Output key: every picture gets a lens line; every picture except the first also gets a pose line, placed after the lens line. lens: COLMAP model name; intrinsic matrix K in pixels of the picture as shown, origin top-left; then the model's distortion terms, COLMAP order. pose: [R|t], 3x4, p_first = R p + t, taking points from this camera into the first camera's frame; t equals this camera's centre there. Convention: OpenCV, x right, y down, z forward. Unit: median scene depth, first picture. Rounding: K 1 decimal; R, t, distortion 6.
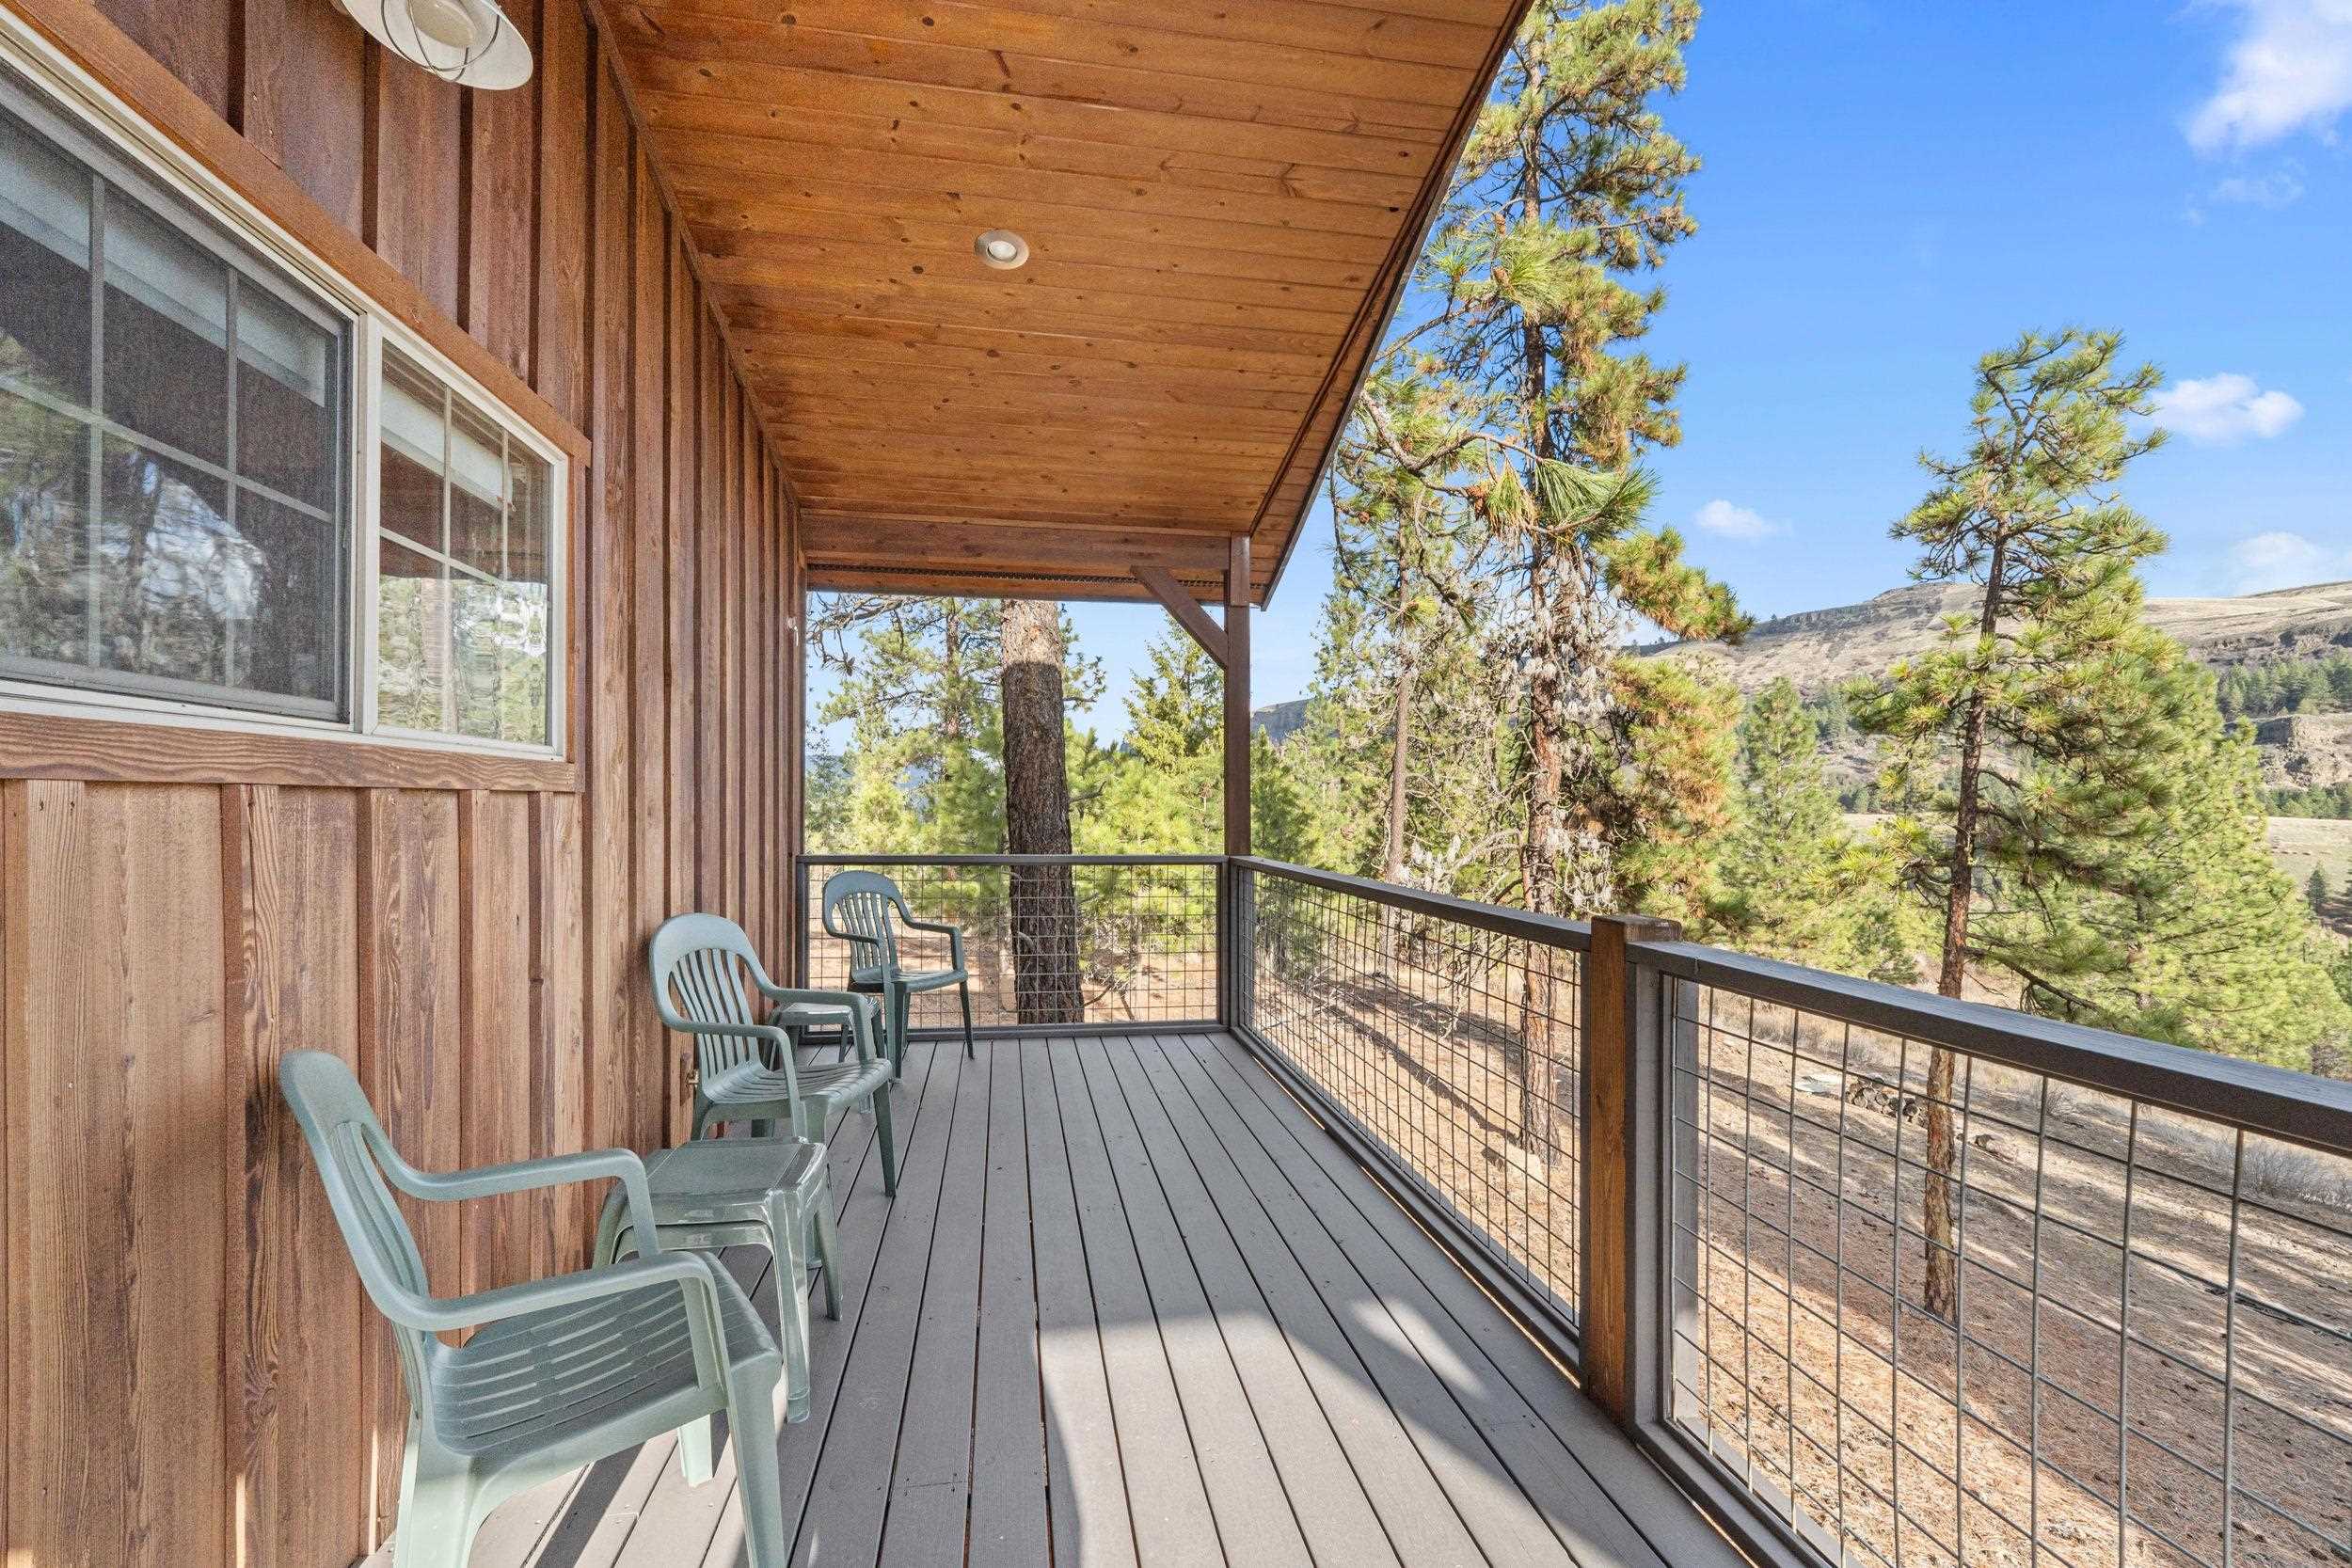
lens RADIAL K [[1007.4, 0, 1172.1], [0, 1007.4, 824.0], [0, 0, 1]] dist [-0.003884, -0.000752]
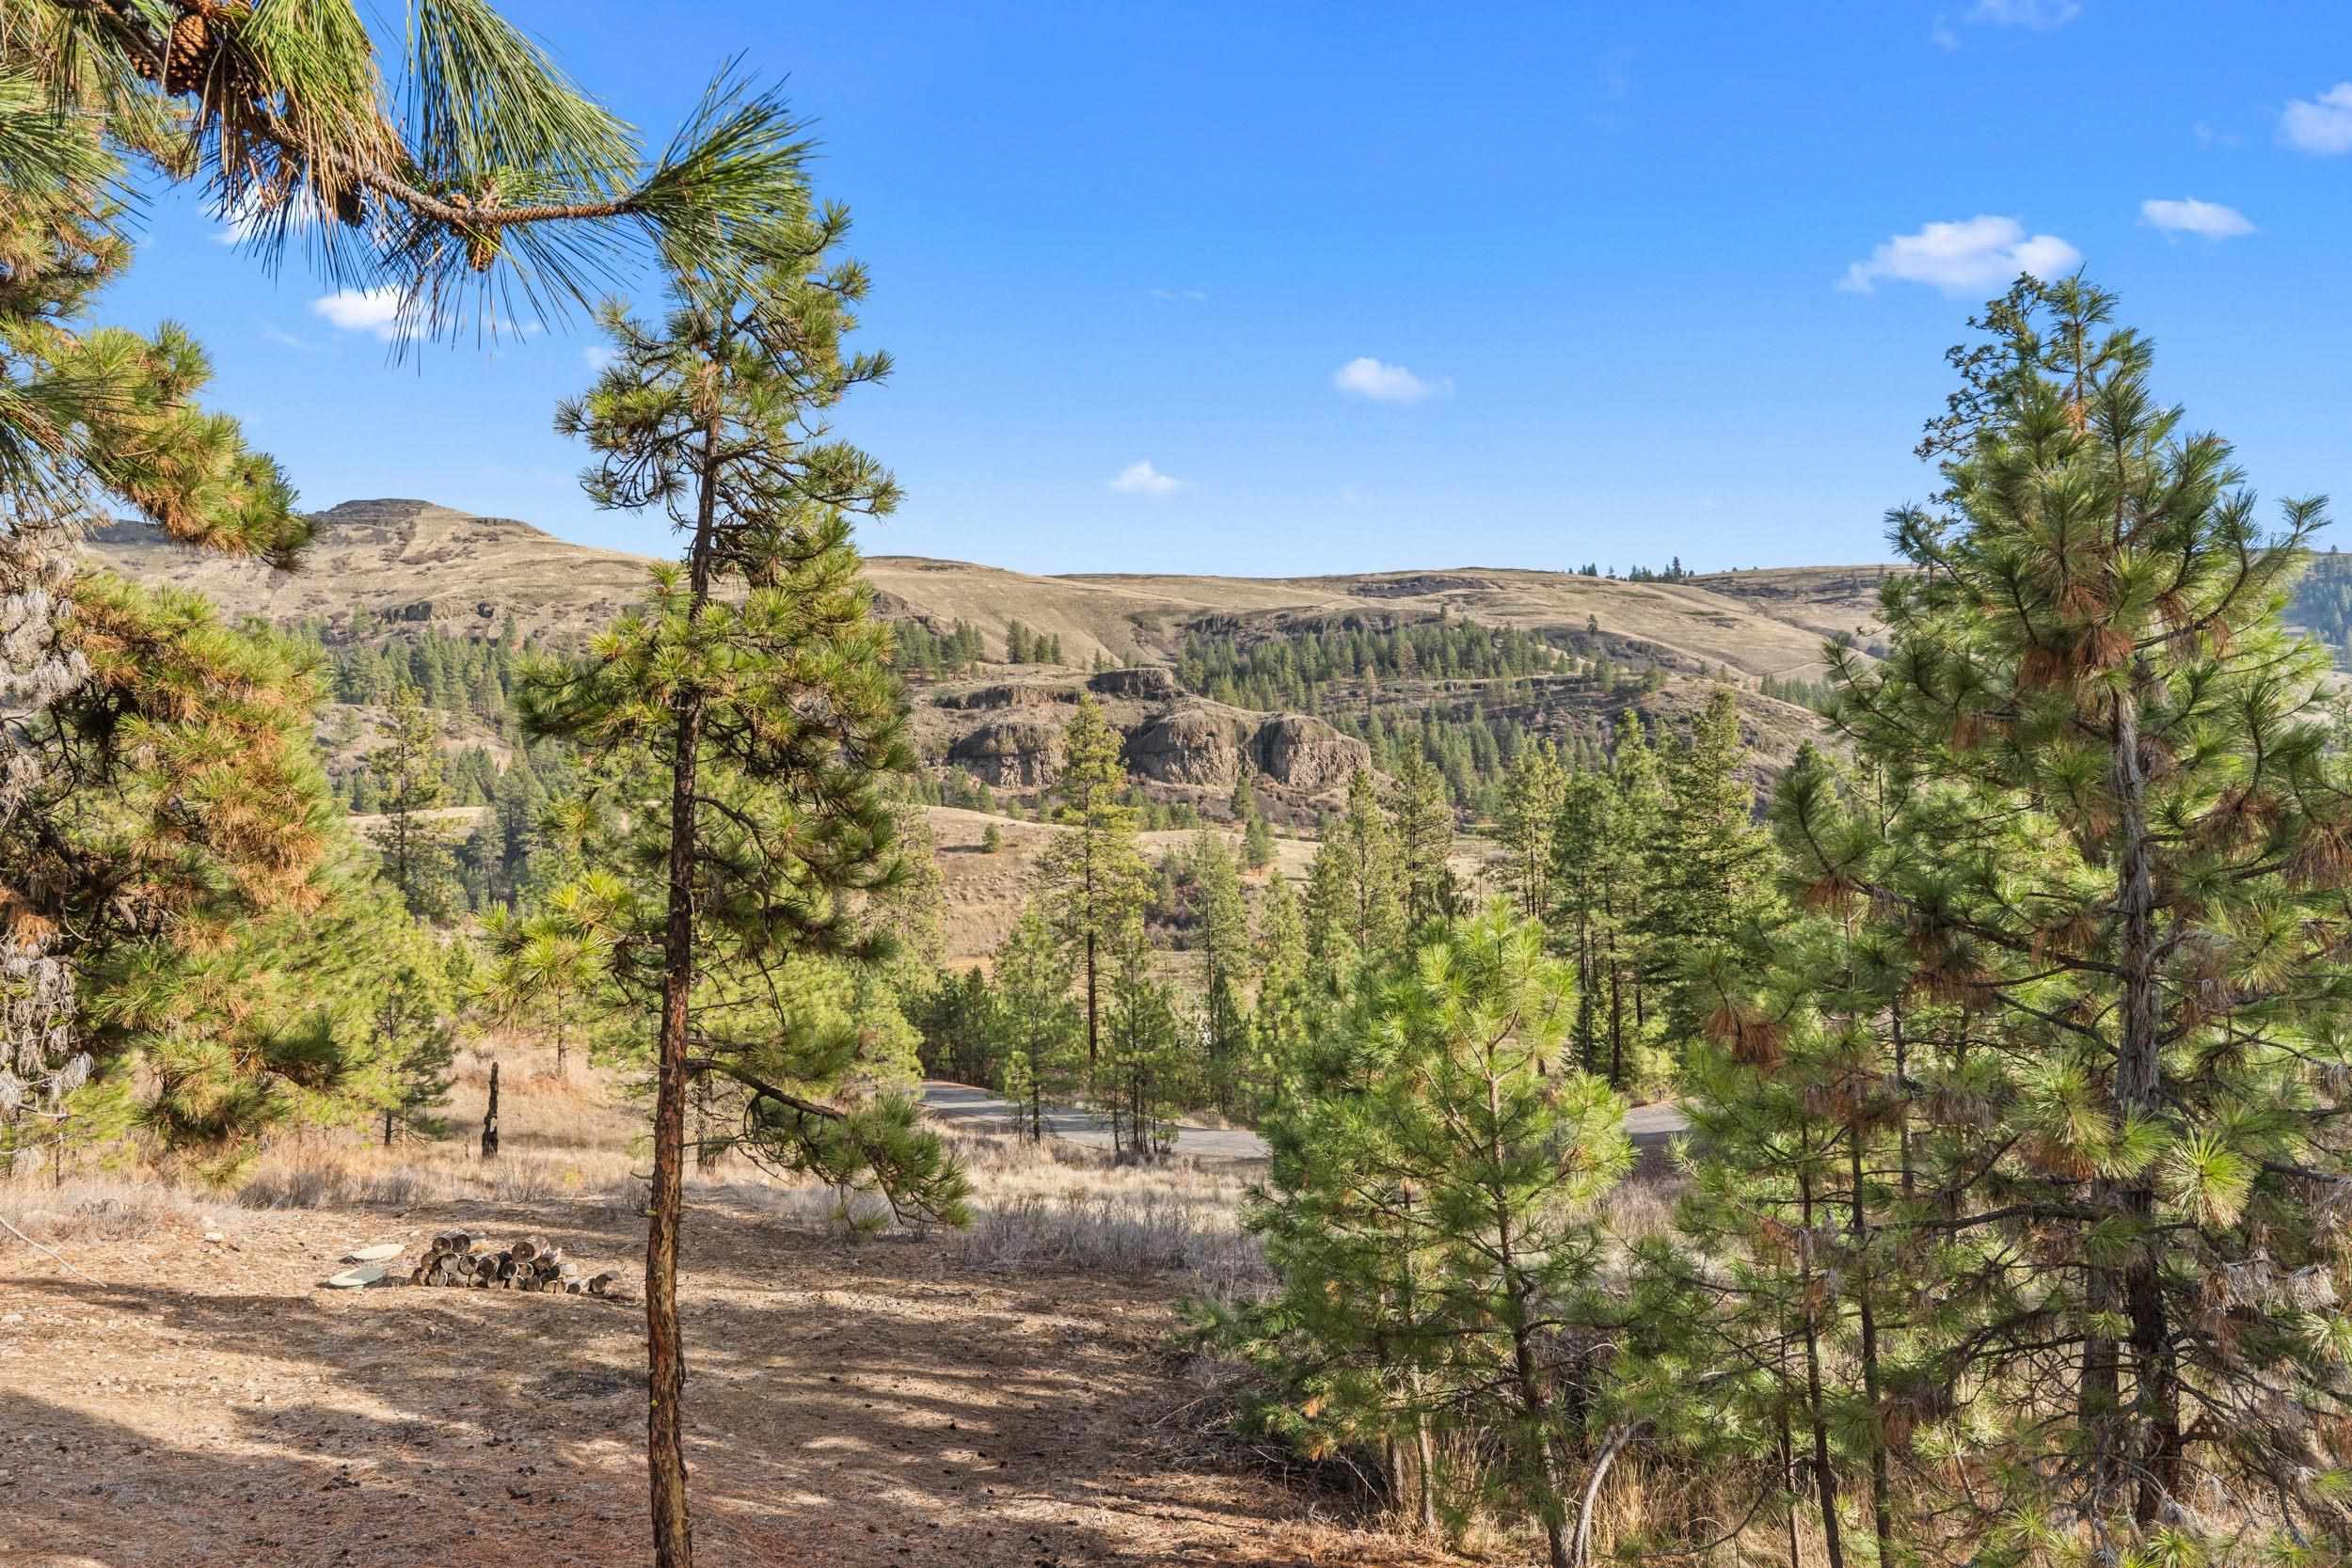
lens RADIAL K [[1535.2, 0, 1176.0], [0, 1535.2, 784.0], [0, 0, 1]] dist [-0.001904, -0.003782]
pose [[0.444787, -0.020954, 0.895391, 0.021693], [0.051287, 0.998682, -0.002106, -0.041247], [-0.894167, 0.046858, 0.445276, 0.237018]]
